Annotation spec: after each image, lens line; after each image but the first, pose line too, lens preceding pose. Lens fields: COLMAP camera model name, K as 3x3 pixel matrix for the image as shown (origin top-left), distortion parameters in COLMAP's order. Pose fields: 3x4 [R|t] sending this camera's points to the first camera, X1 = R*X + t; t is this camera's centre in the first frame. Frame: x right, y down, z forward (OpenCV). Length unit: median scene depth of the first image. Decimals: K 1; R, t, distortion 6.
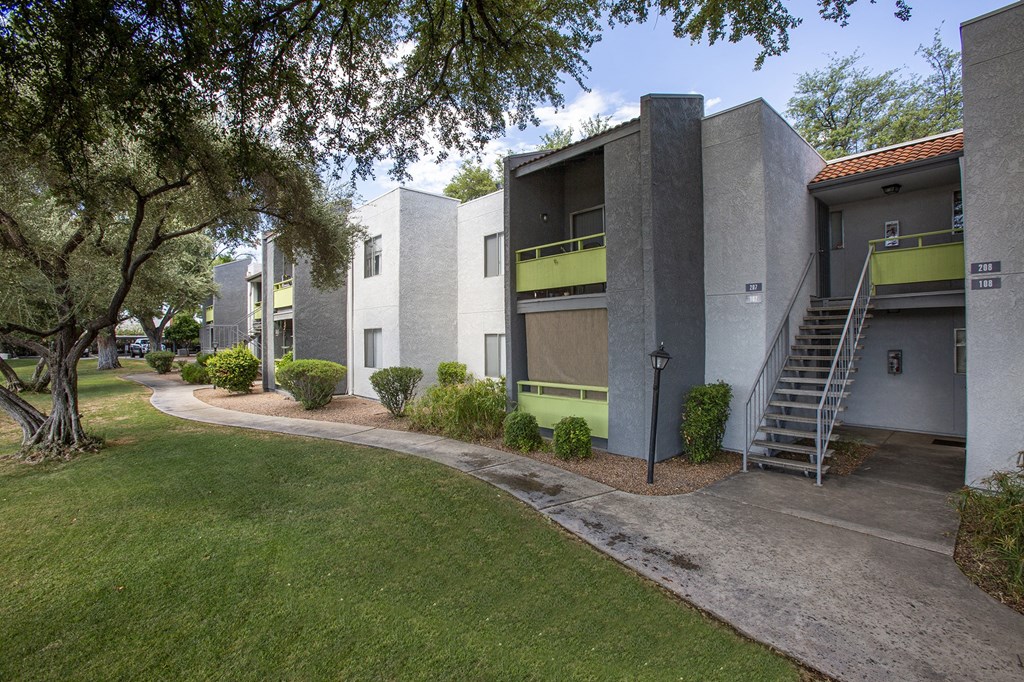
lens RADIAL K [[461.8, 0, 512.0], [0, 461.8, 341.0], [0, 0, 1]] dist [-0.082871, 0.034628]
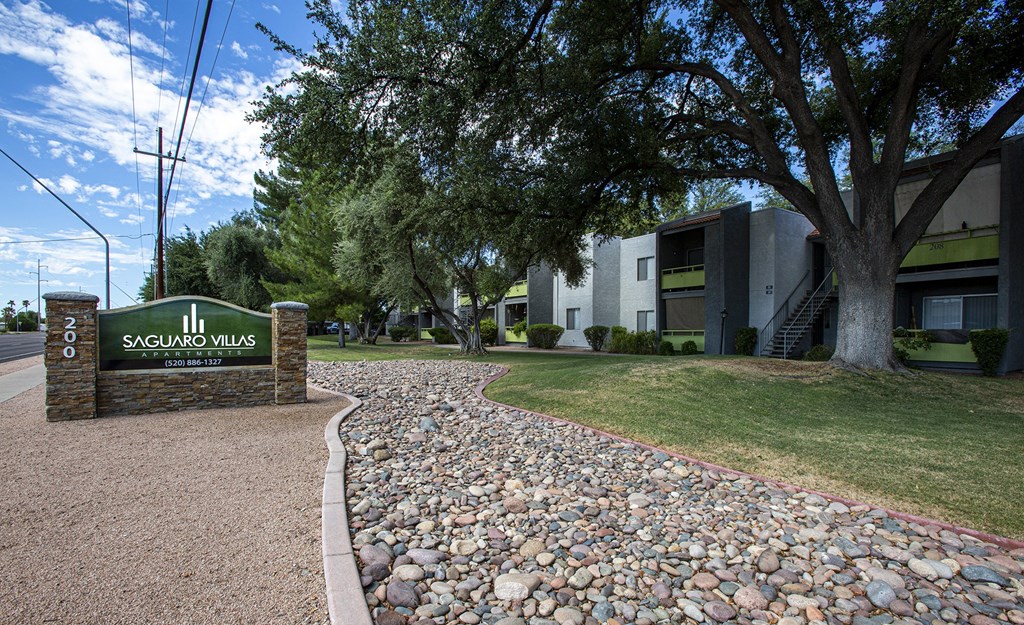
lens RADIAL K [[540.4, 0, 515.8], [0, 540.4, 338.1], [0, 0, 1]] dist [-0.001981, -0.000187]
pose [[0.990306, 0.010533, -0.138501, -0.332120], [-0.010837, 0.999940, -0.001444, 0.142117], [0.138477, 0.002931, 0.990361, -1.704107]]
